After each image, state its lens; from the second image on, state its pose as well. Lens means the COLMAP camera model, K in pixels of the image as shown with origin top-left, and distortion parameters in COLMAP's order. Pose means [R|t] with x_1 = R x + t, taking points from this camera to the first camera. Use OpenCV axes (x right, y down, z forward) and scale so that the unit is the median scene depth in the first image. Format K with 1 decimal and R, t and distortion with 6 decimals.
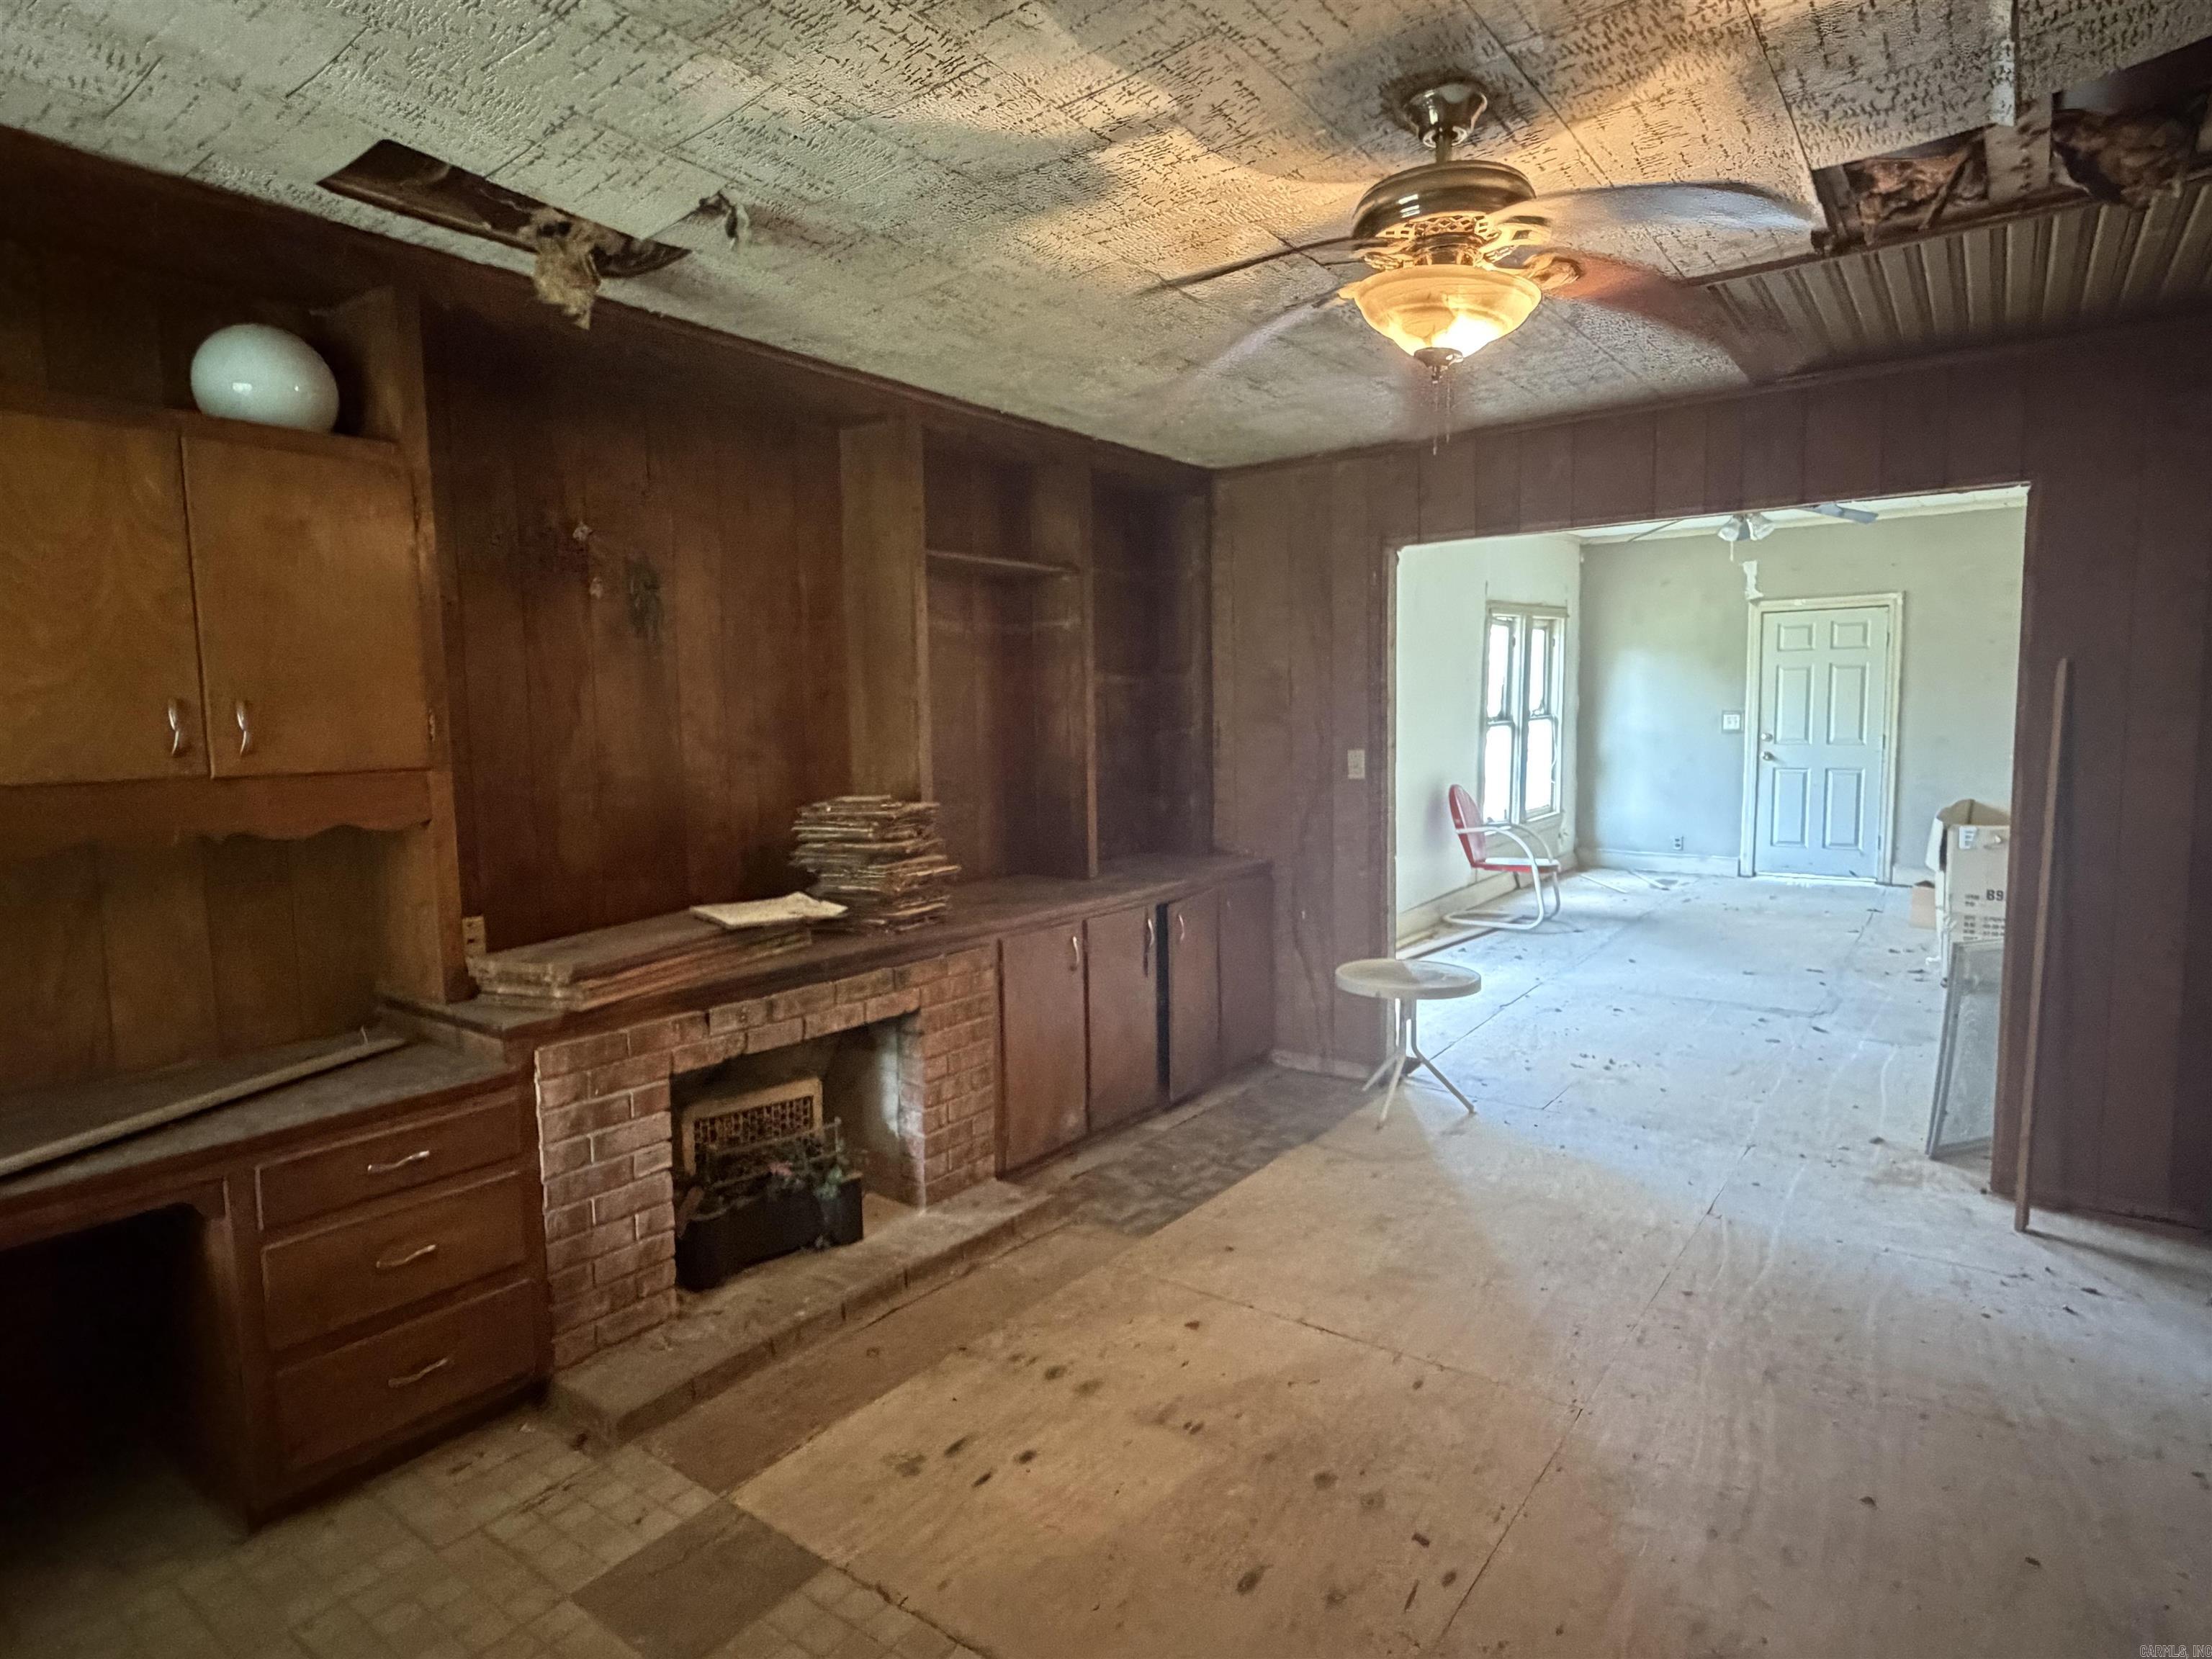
lens RADIAL K [[1209.1, 0, 1100.9], [0, 1209.1, 828.1], [0, 0, 1]] dist [-0.000759, 0.003428]
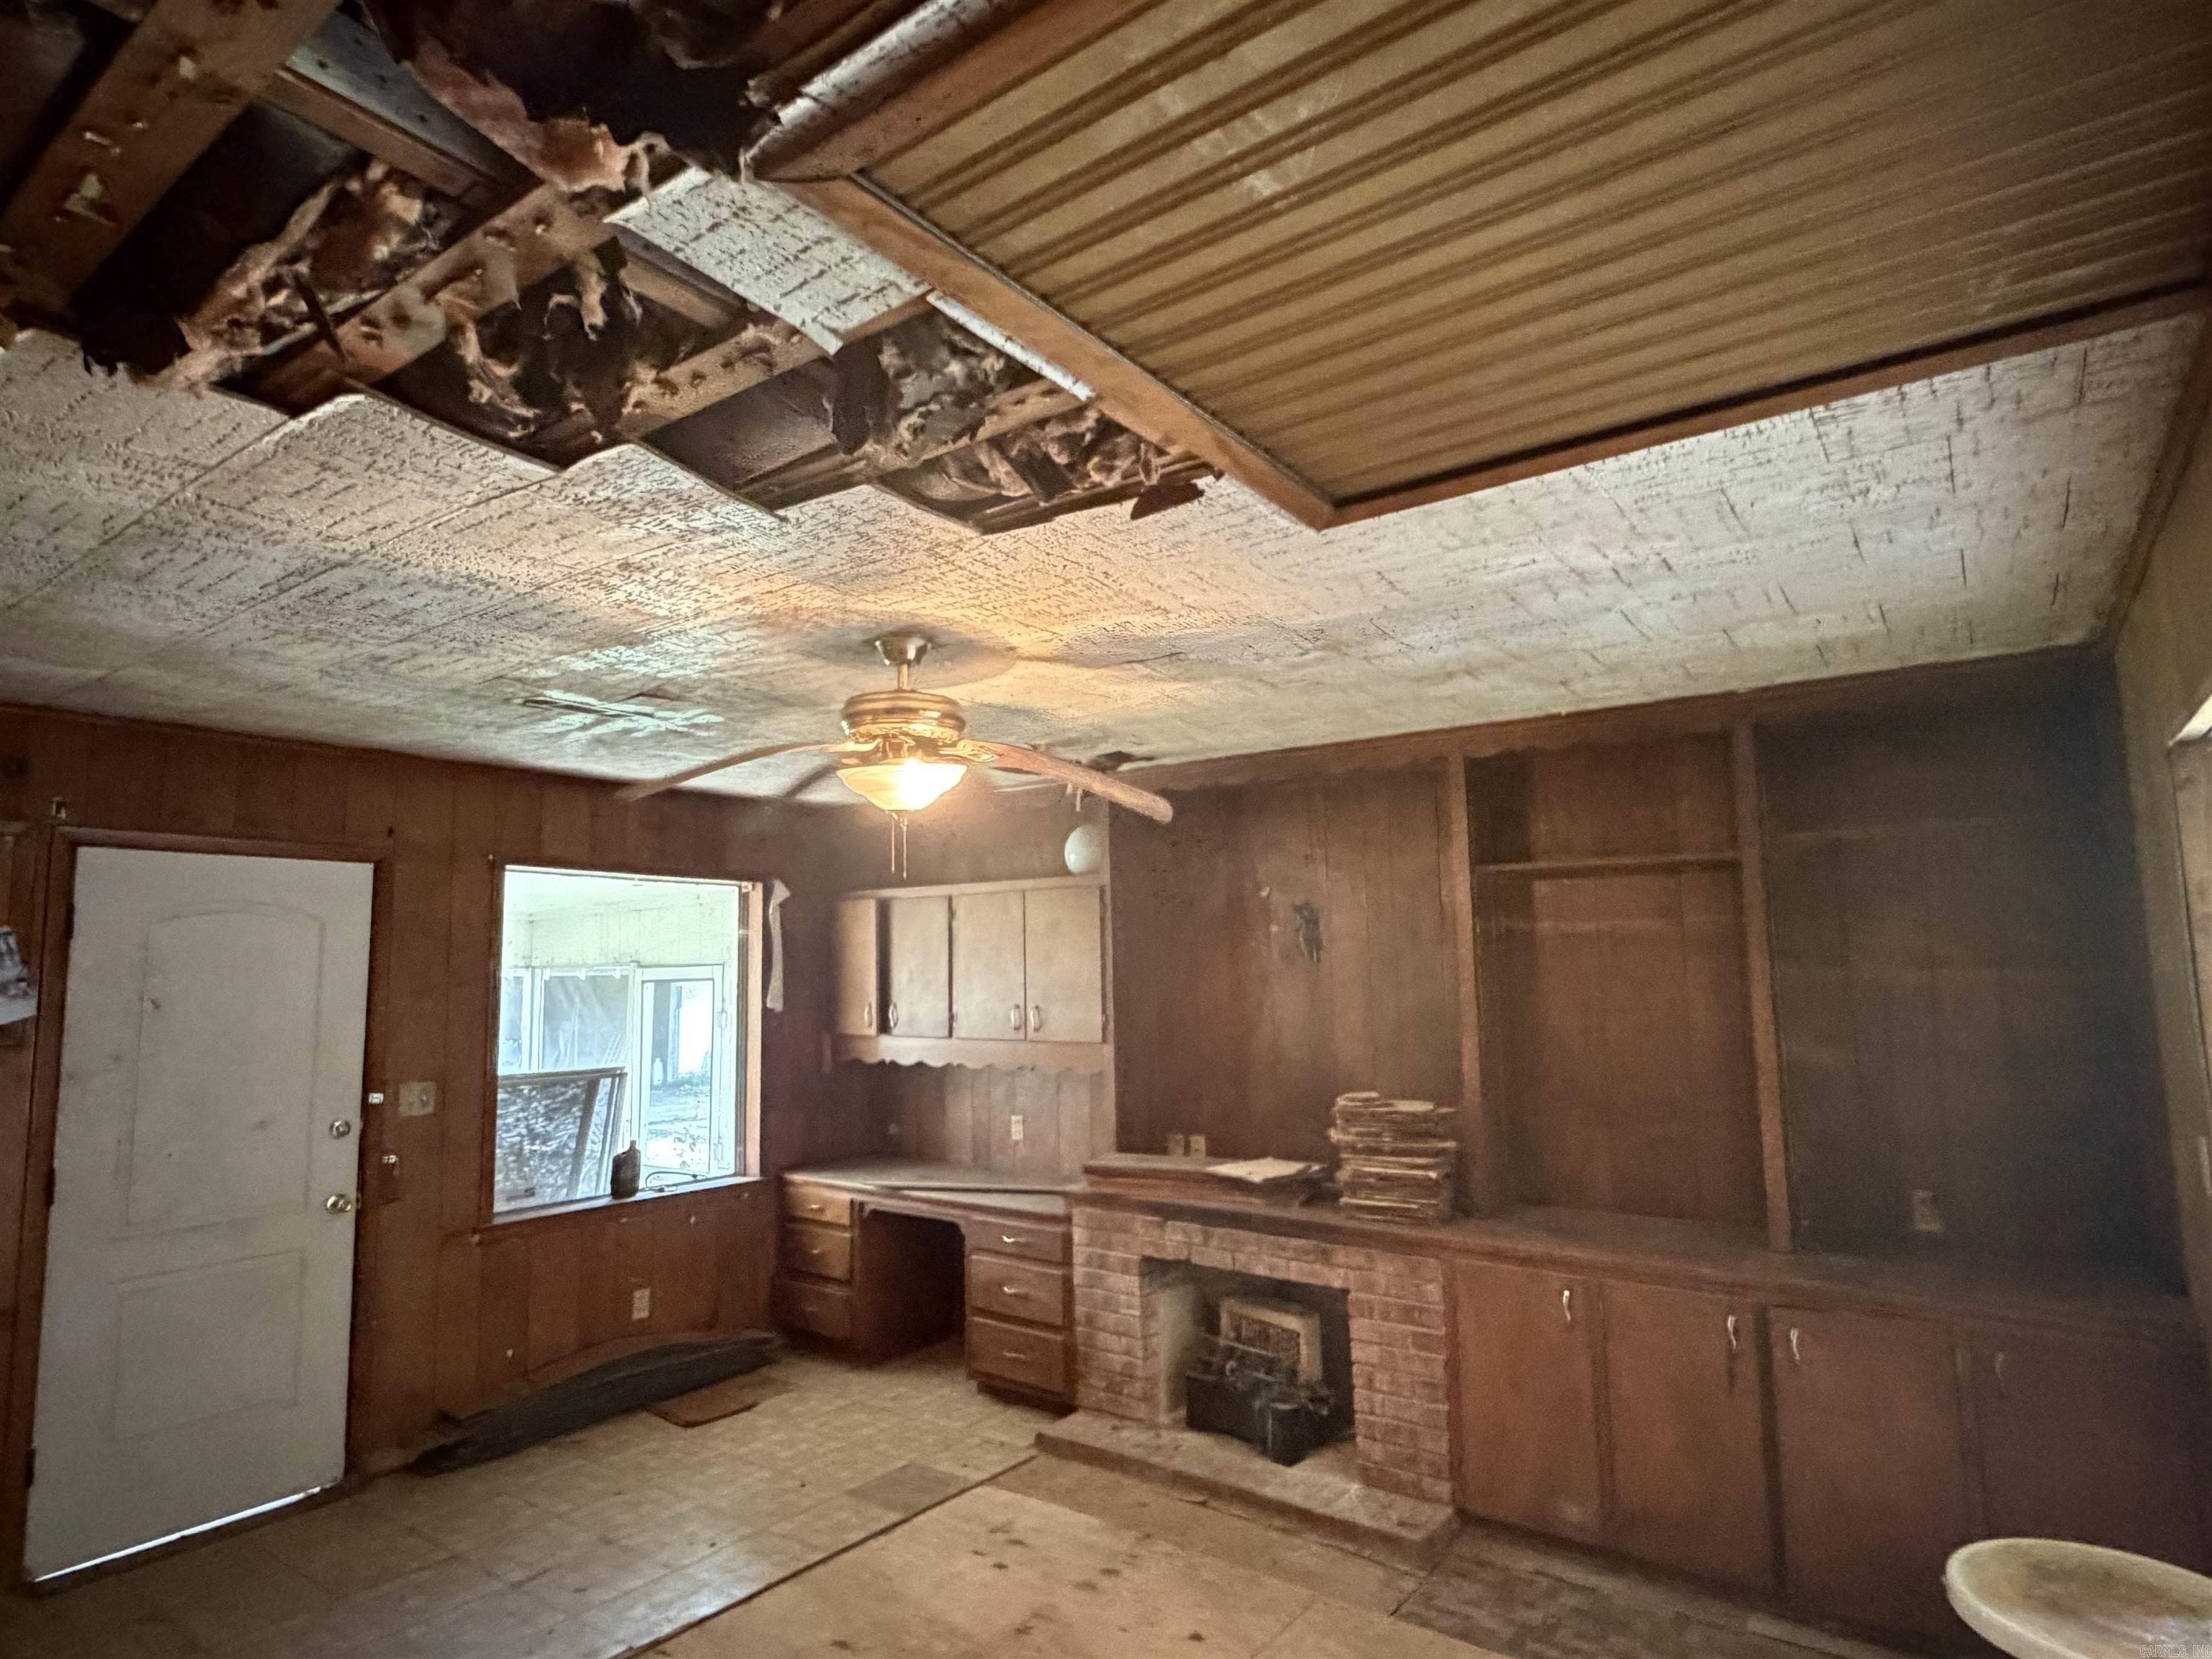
lens RADIAL K [[1209.1, 0, 1097.4], [0, 1209.1, 836.2], [0, 0, 1]] dist [-0.000759, 0.003428]
pose [[0.013177, -0.088534, -0.995986, 1.151661], [-0.077813, 0.992961, -0.089294, -0.173223], [0.996881, 0.078678, 0.006196, 0.831992]]
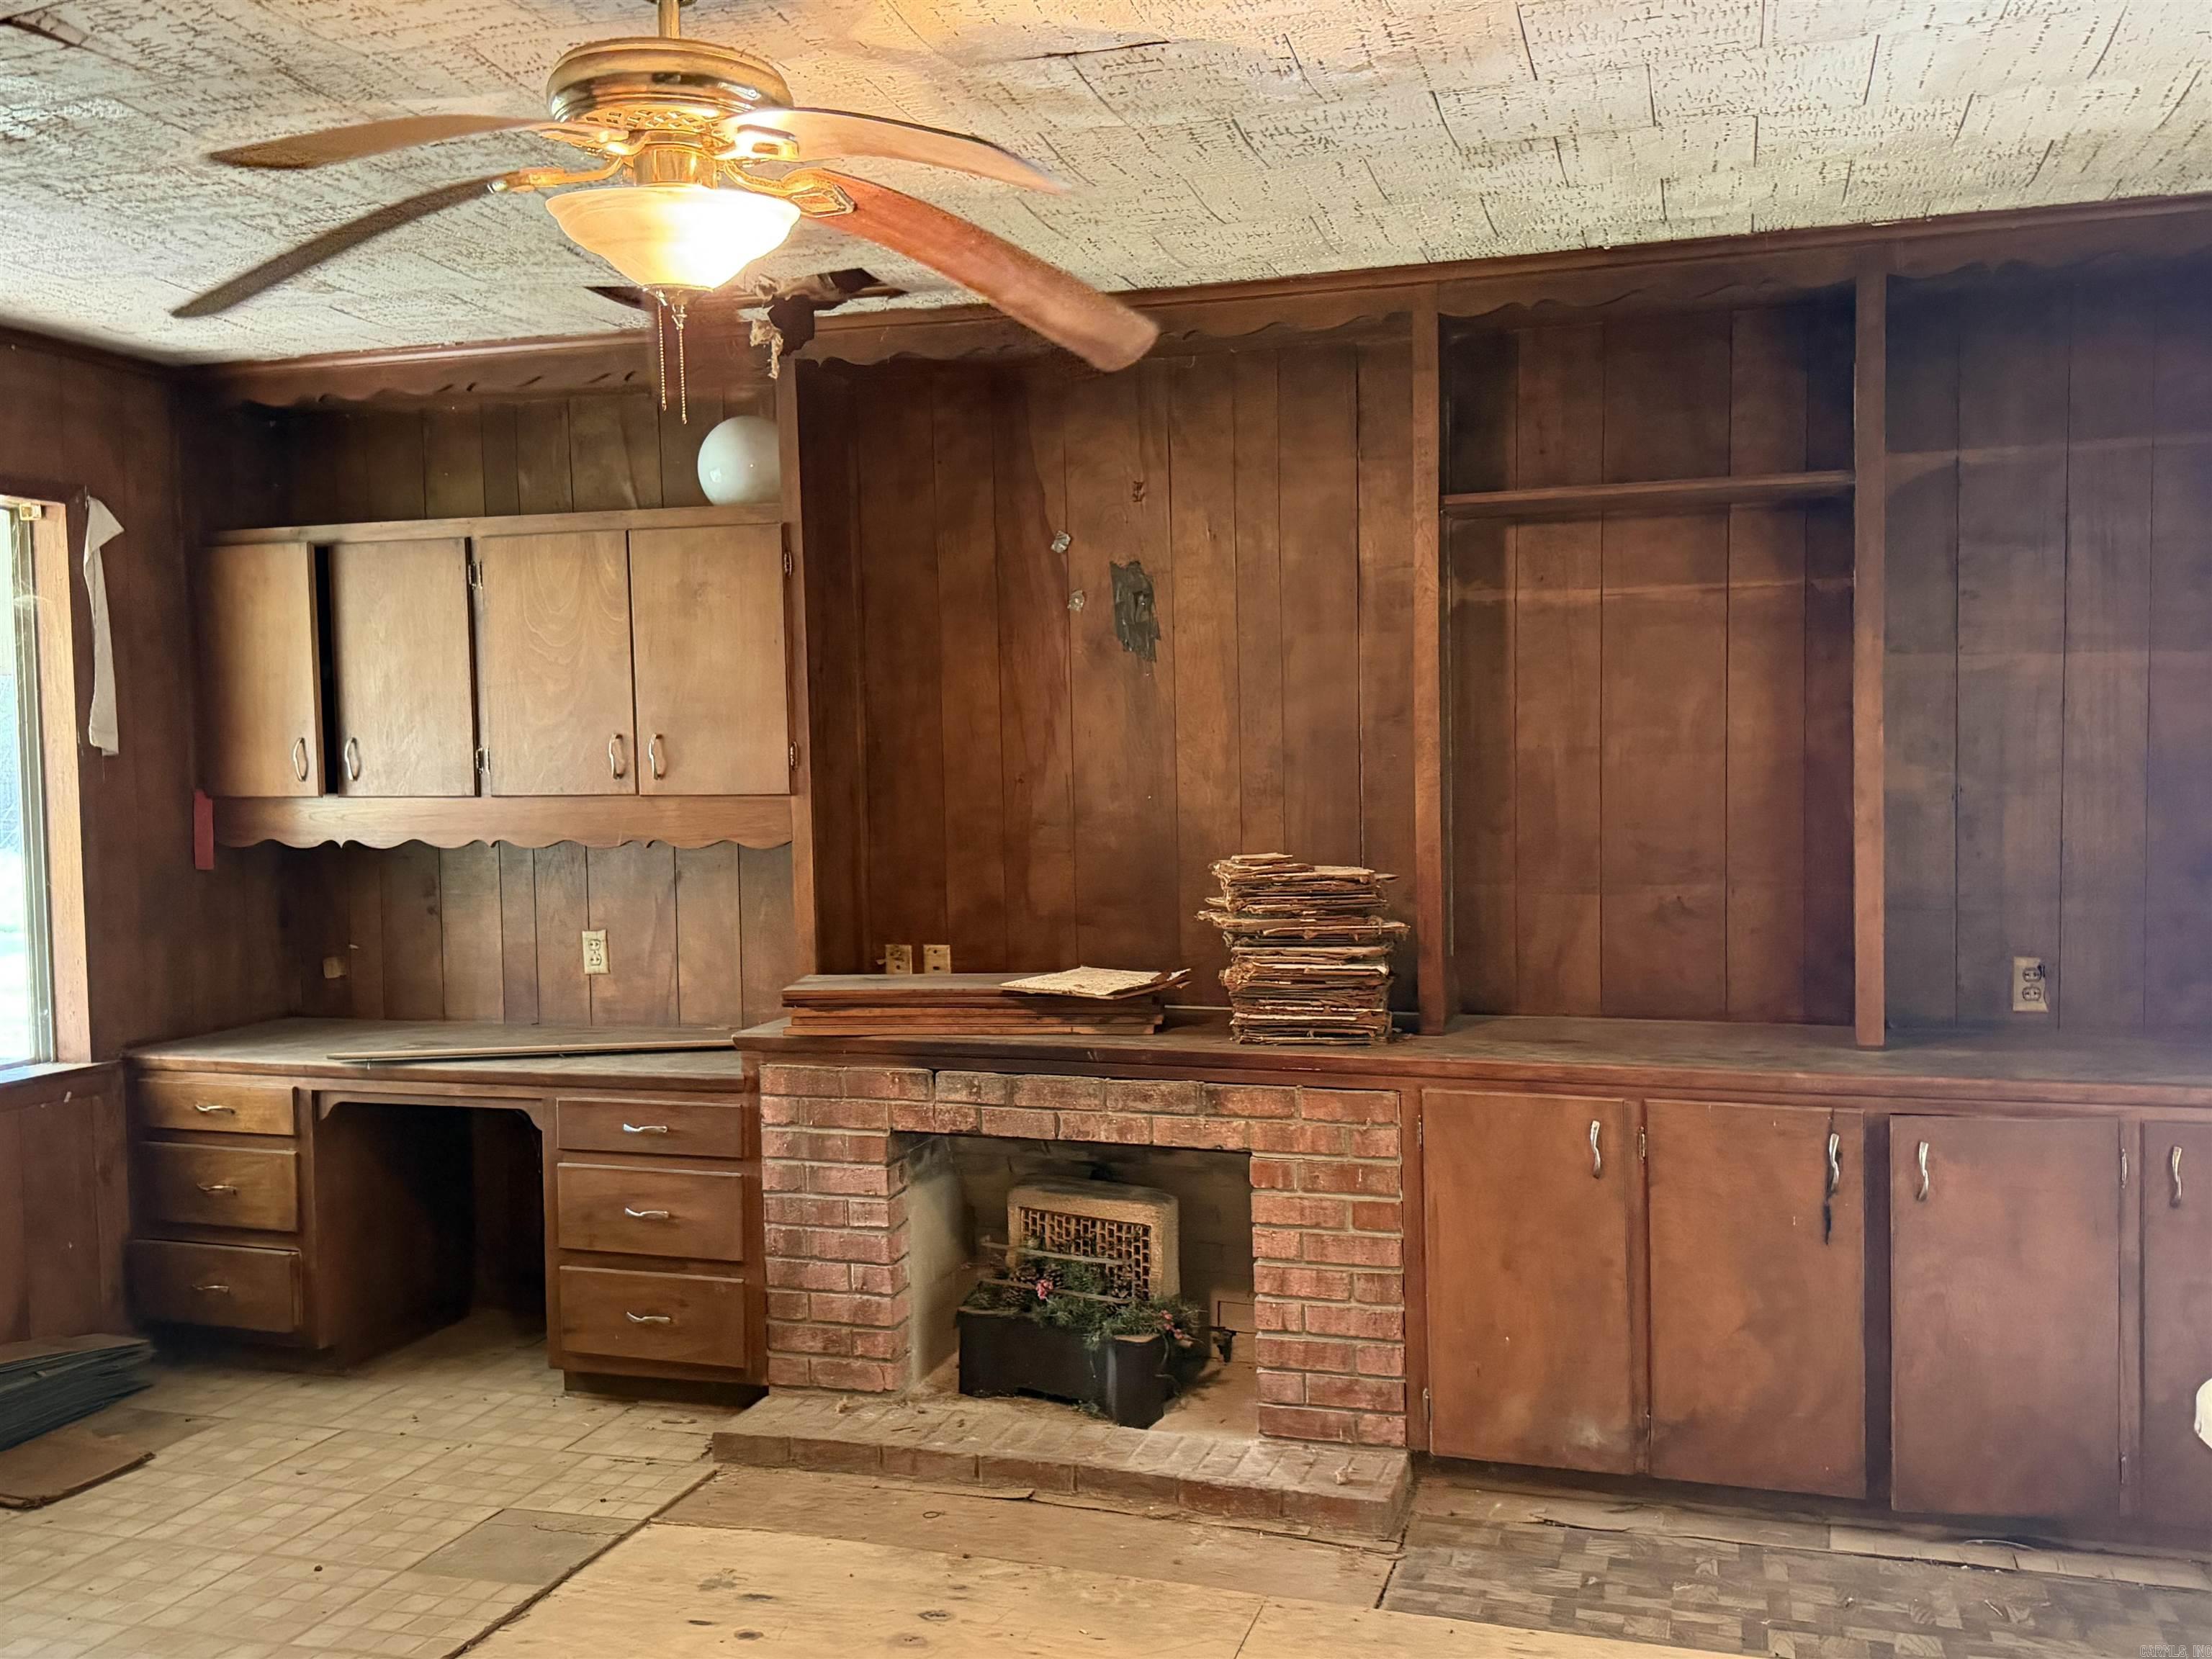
lens RADIAL K [[1930.8, 0, 1117.2], [0, 1930.8, 810.7], [0, 0, 1]] dist [0.102561, -0.145376]
pose [[0.344582, 0.047132, -0.937572, 1.028671], [-0.077148, 0.996782, 0.021754, -0.082853], [0.935581, 0.064835, 0.347110, 0.584386]]
